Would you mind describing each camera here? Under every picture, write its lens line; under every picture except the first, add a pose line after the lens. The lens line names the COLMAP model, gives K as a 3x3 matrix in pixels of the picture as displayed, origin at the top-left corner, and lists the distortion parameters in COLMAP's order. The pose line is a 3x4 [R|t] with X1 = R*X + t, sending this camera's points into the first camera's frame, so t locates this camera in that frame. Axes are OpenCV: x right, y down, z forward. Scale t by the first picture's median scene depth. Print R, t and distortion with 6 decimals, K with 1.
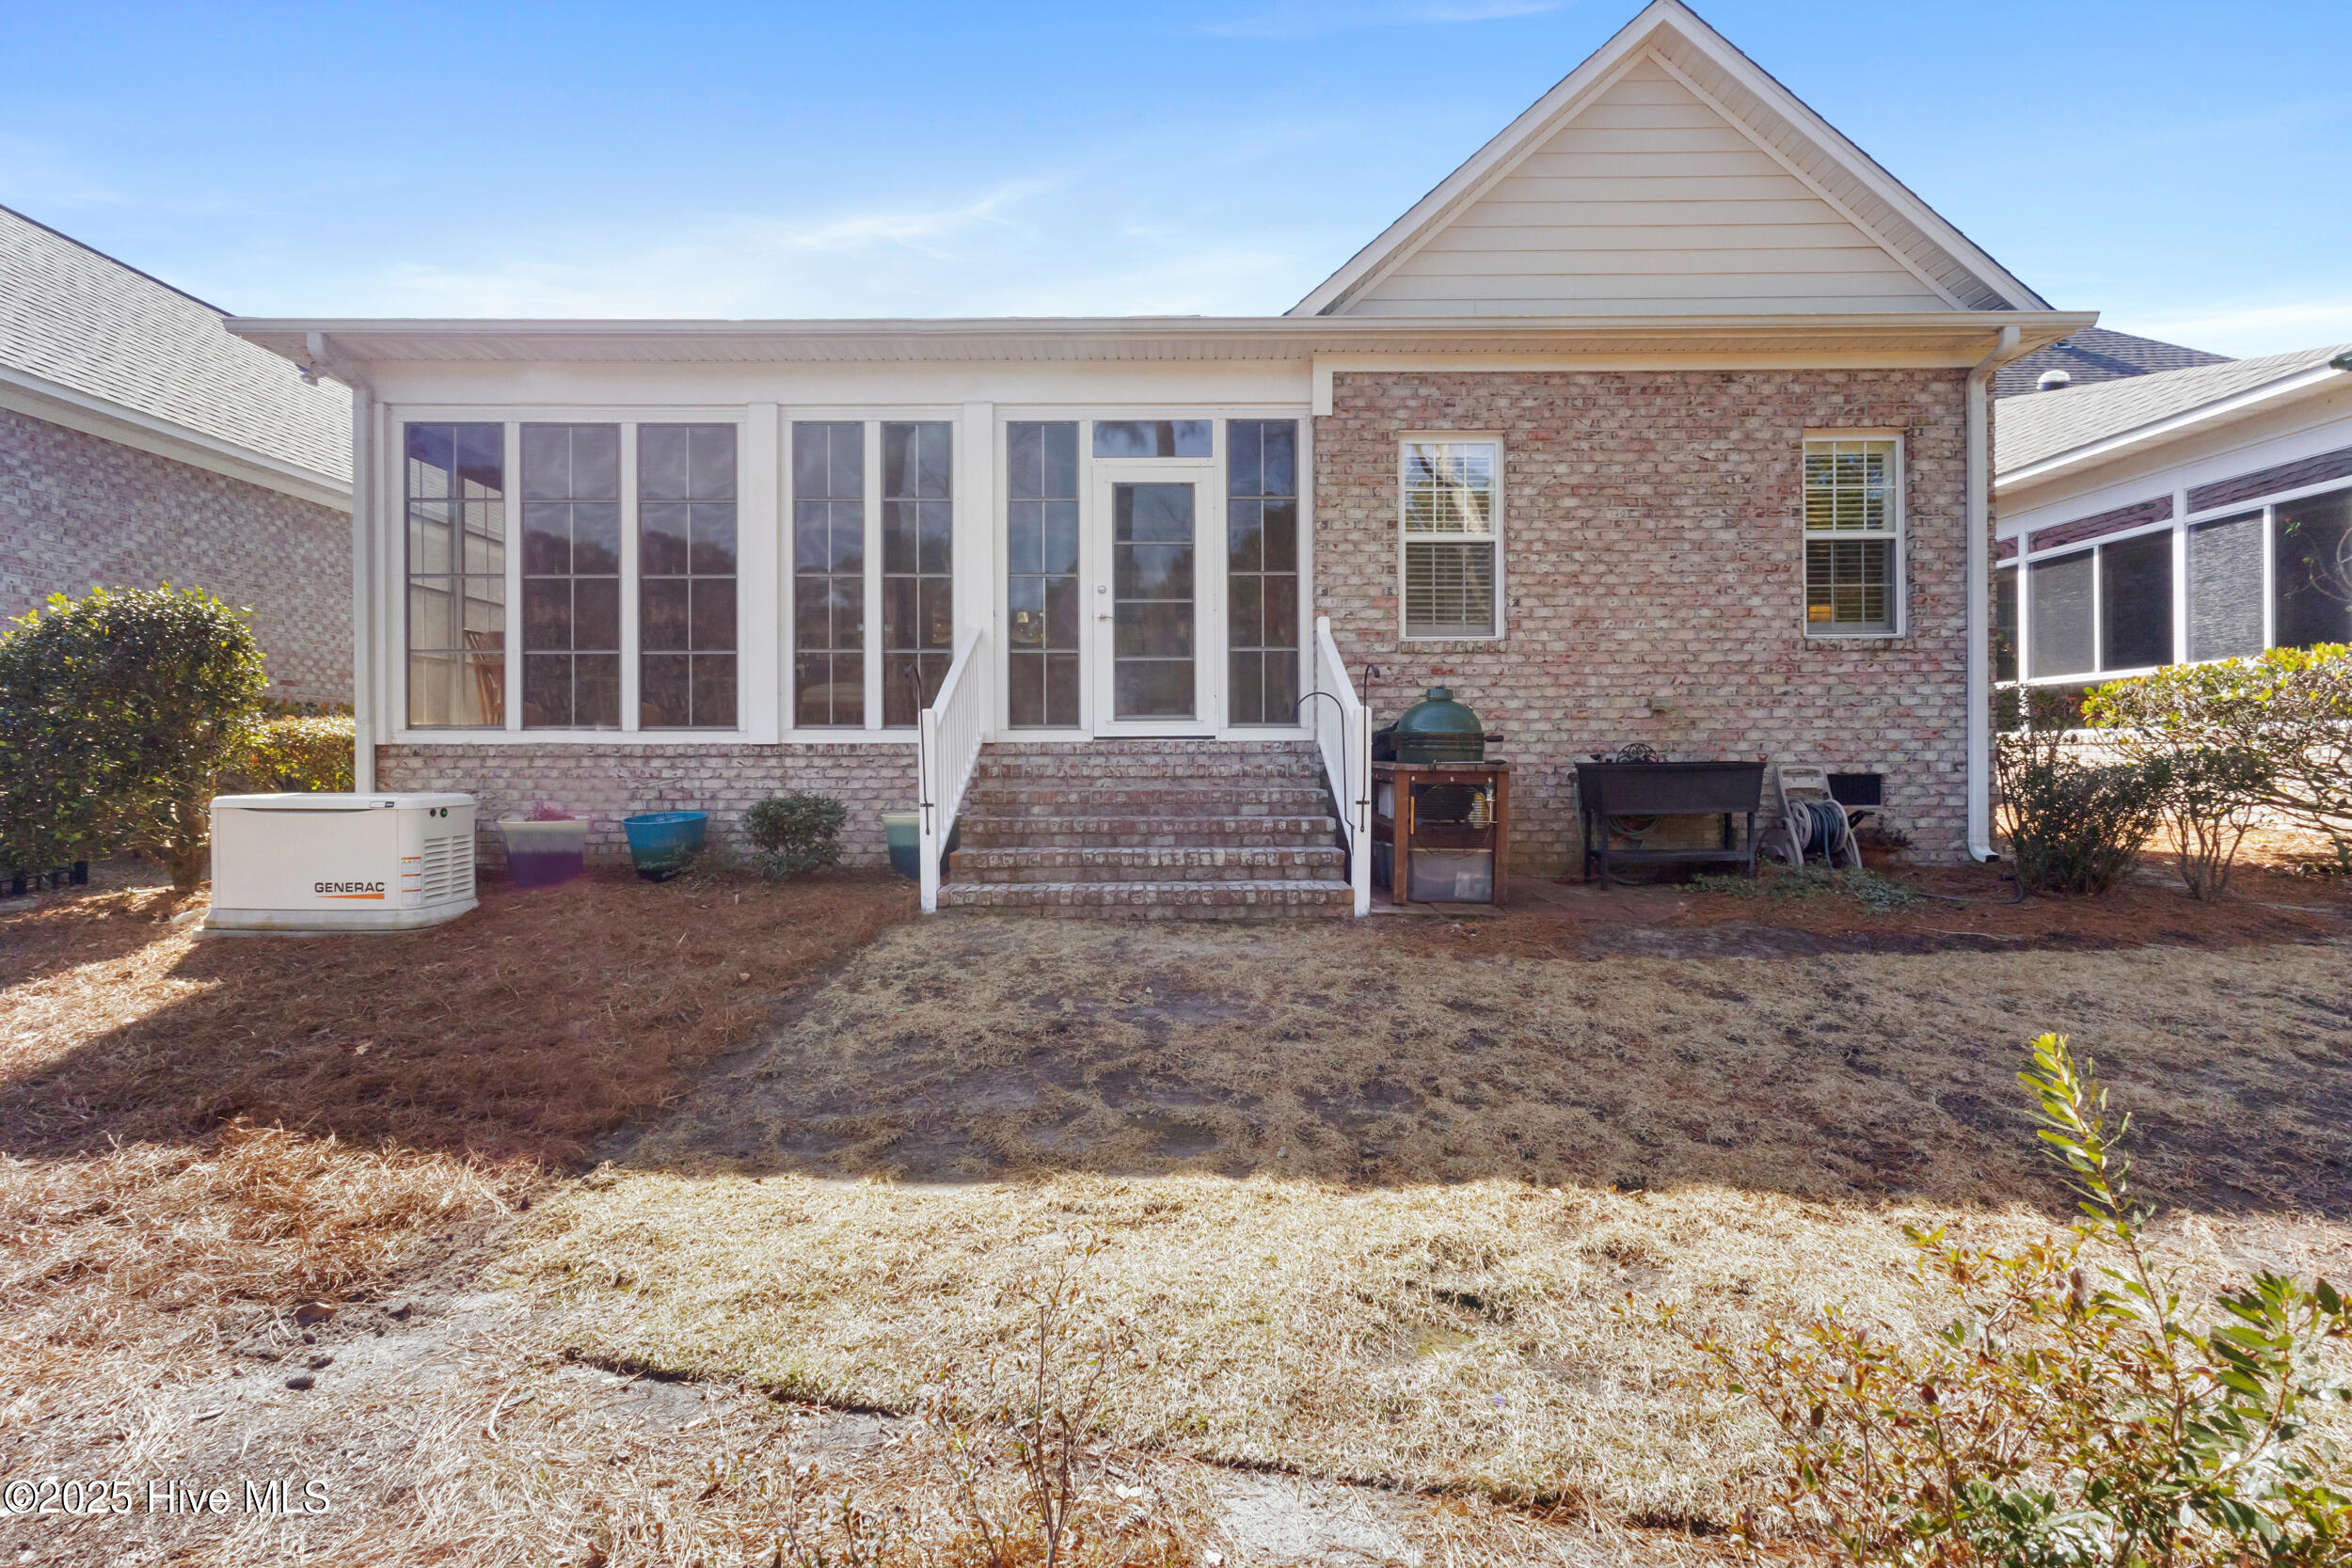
lens RADIAL K [[1155.1, 0, 1171.2], [0, 1155.1, 761.6], [0, 0, 1]] dist [0.003829, 0.000542]
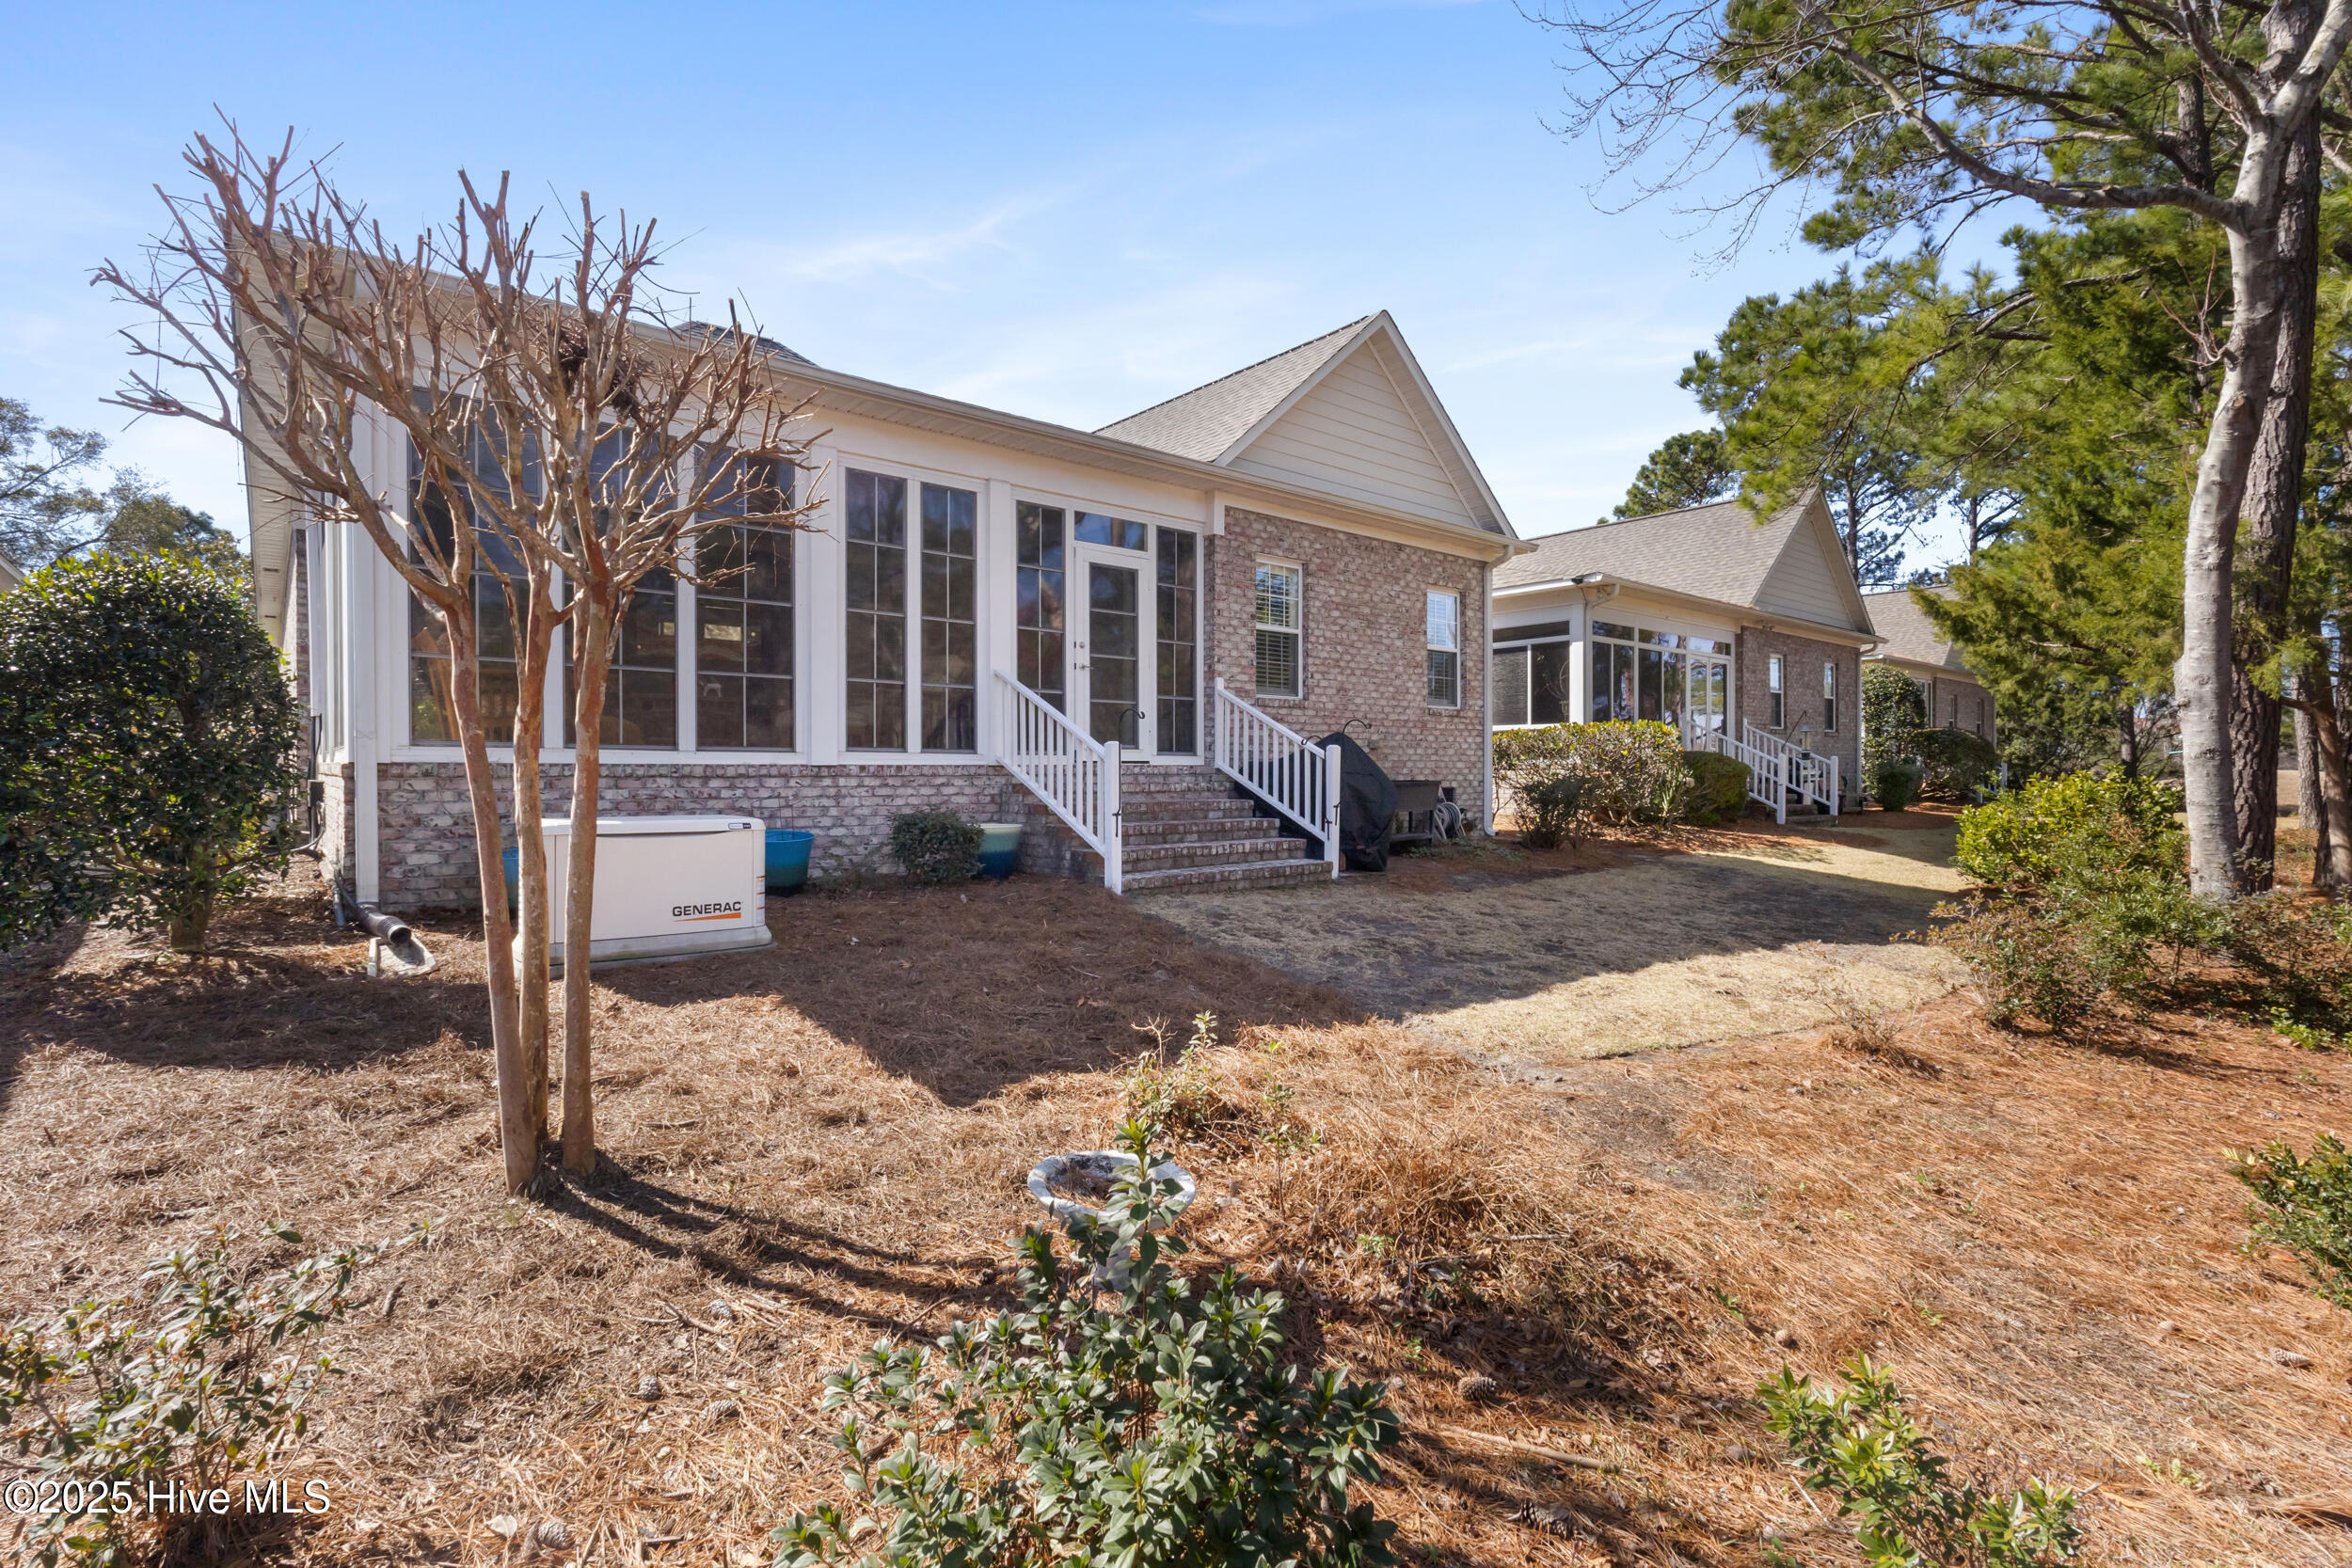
lens RADIAL K [[1093.1, 0, 1176.0], [0, 1093.1, 784.0], [0, 0, 1]] dist [-0.001630, -0.000030]
pose [[0.755661, -0.005017, 0.654944, -0.767410], [0.004048, 0.999987, 0.002989, 0.000636], [-0.654950, 0.000393, 0.755672, 0.024999]]
